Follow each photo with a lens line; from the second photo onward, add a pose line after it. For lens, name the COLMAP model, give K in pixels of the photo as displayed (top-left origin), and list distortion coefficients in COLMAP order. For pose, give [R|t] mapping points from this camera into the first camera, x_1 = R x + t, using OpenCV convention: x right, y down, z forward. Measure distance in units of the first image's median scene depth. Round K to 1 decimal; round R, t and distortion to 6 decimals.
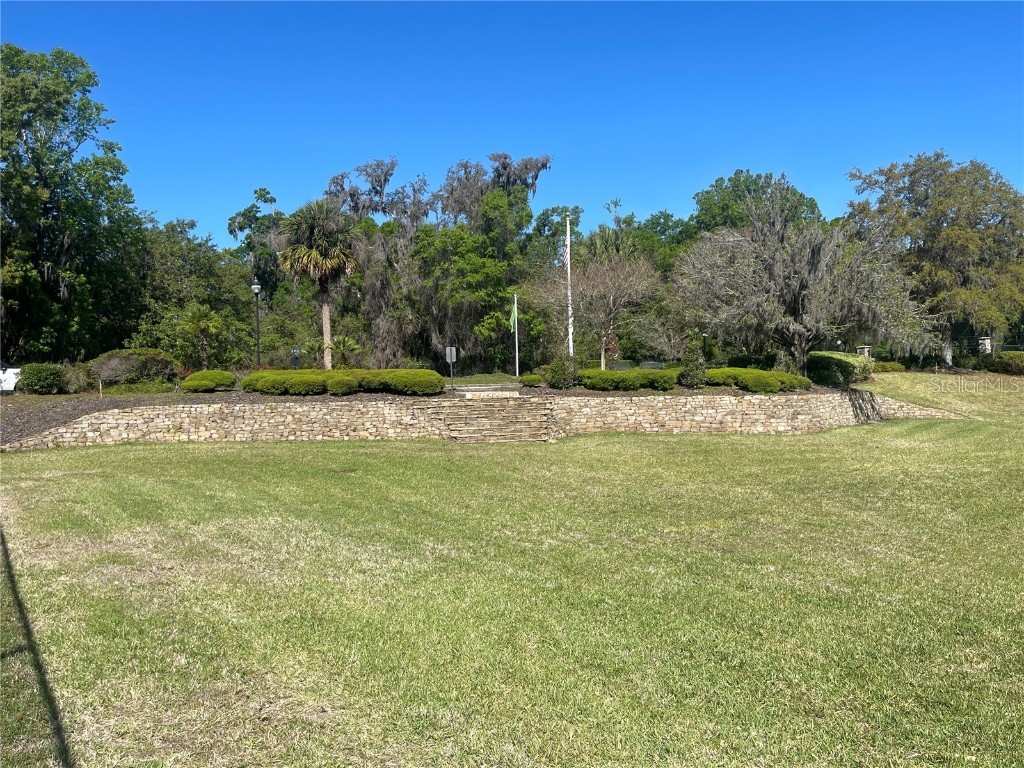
lens RADIAL K [[866.0, 0, 512.1], [0, 866.0, 384.7], [0, 0, 1]] dist [0.003107, 0.000103]
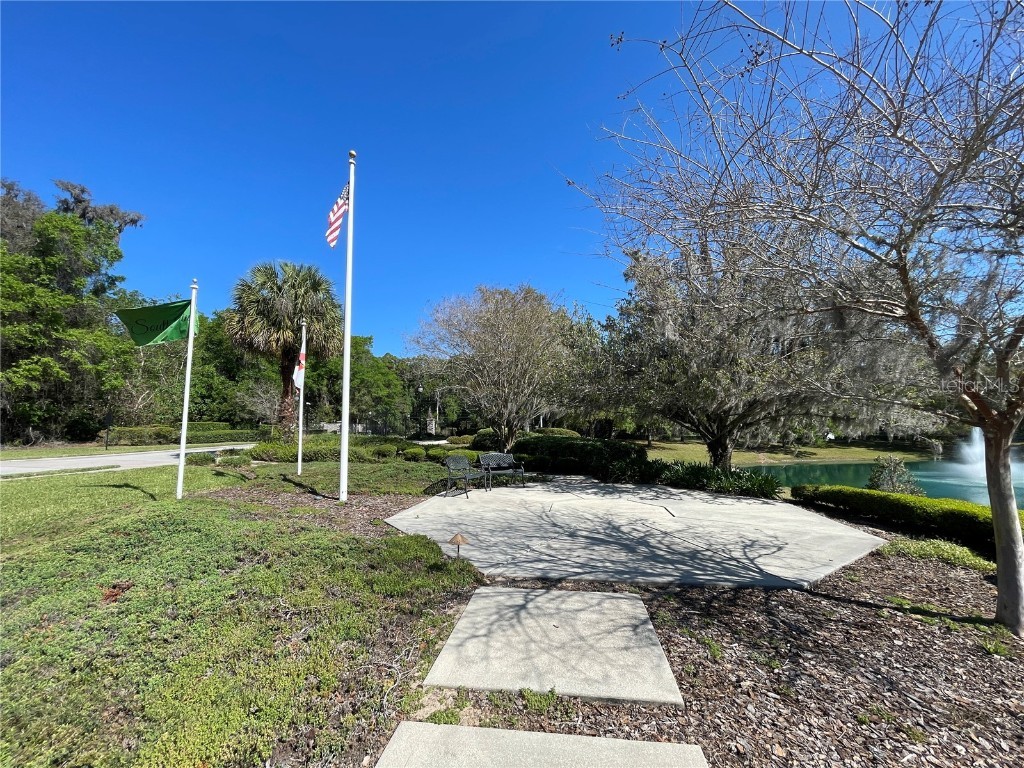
lens RADIAL K [[411.3, 0, 513.0], [0, 411.3, 379.3], [0, 0, 1]] dist [-0.001385, -0.000247]
pose [[0.642510, 0.105380, 0.758997, -0.025524], [-0.012156, 0.991776, -0.127409, -0.022314], [-0.766181, 0.072635, 0.638507, 0.446111]]
